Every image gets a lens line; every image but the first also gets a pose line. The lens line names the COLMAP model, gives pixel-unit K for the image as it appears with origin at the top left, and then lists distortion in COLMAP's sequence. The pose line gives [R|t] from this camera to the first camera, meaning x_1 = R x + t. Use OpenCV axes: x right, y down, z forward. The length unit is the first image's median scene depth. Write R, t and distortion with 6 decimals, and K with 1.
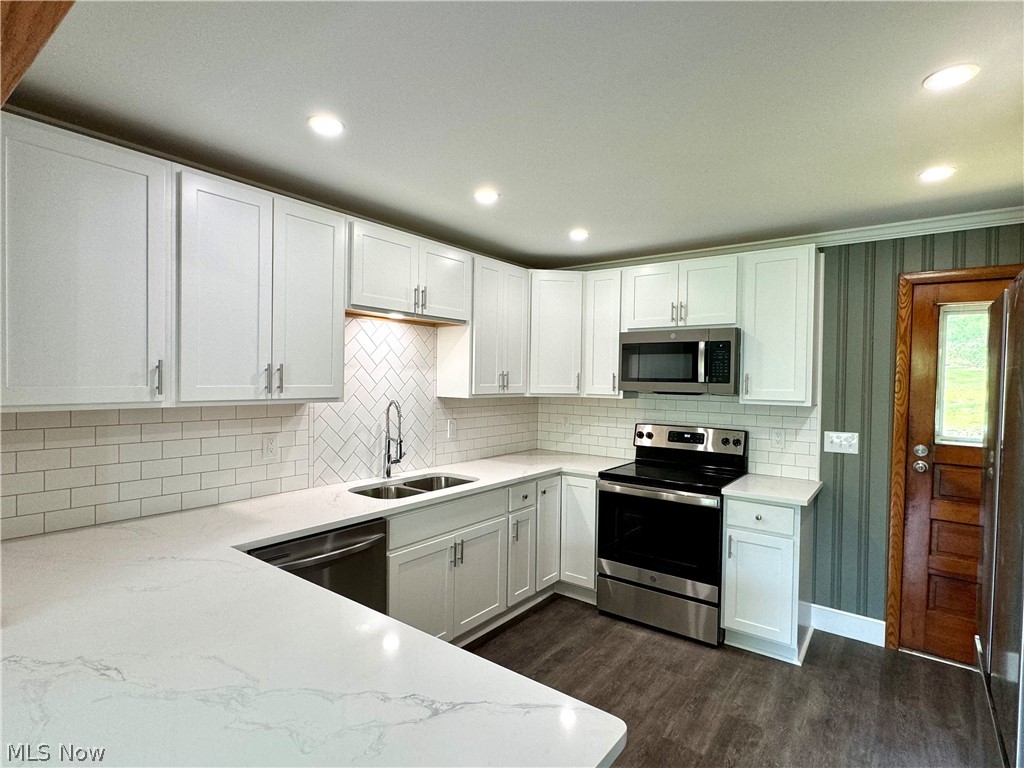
lens RADIAL K [[525.9, 0, 510.2], [0, 525.9, 382.1], [0, 0, 1]] dist [0.002560, -0.000436]
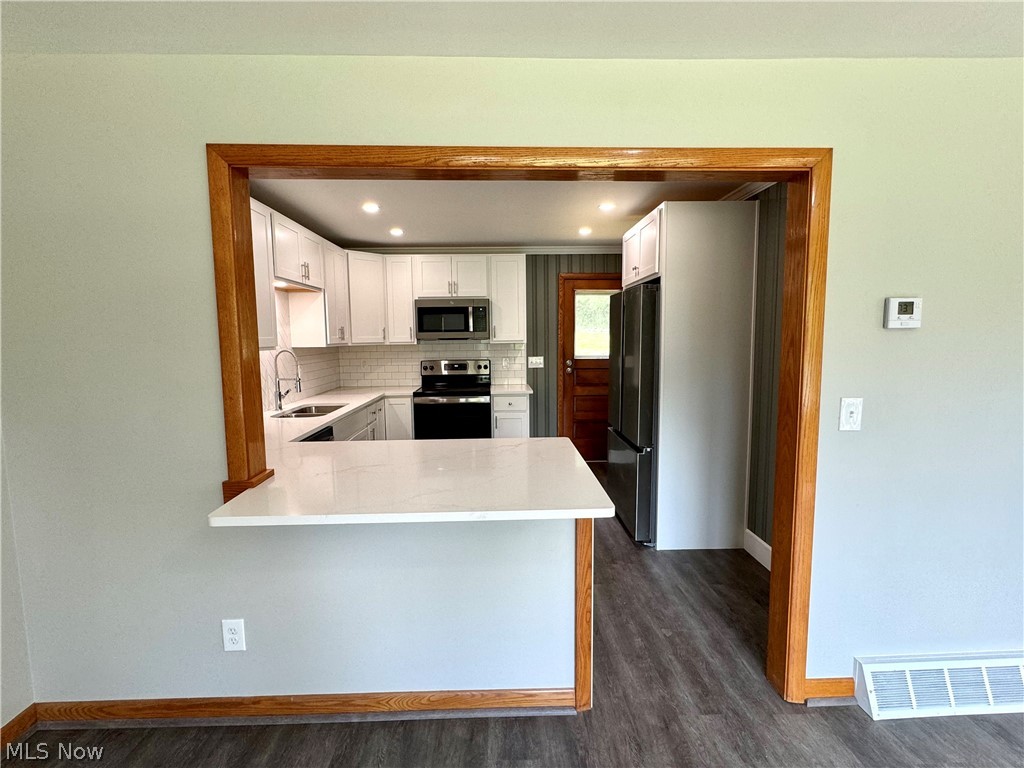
lens RADIAL K [[478.6, 0, 514.2], [0, 478.6, 385.4], [0, 0, 1]] dist [0.004624, 0.000693]
pose [[0.775501, -0.090944, 0.624762, -0.489096], [0.030327, 0.993794, 0.107018, 0.011738], [-0.630618, -0.064045, 0.773446, -0.265896]]
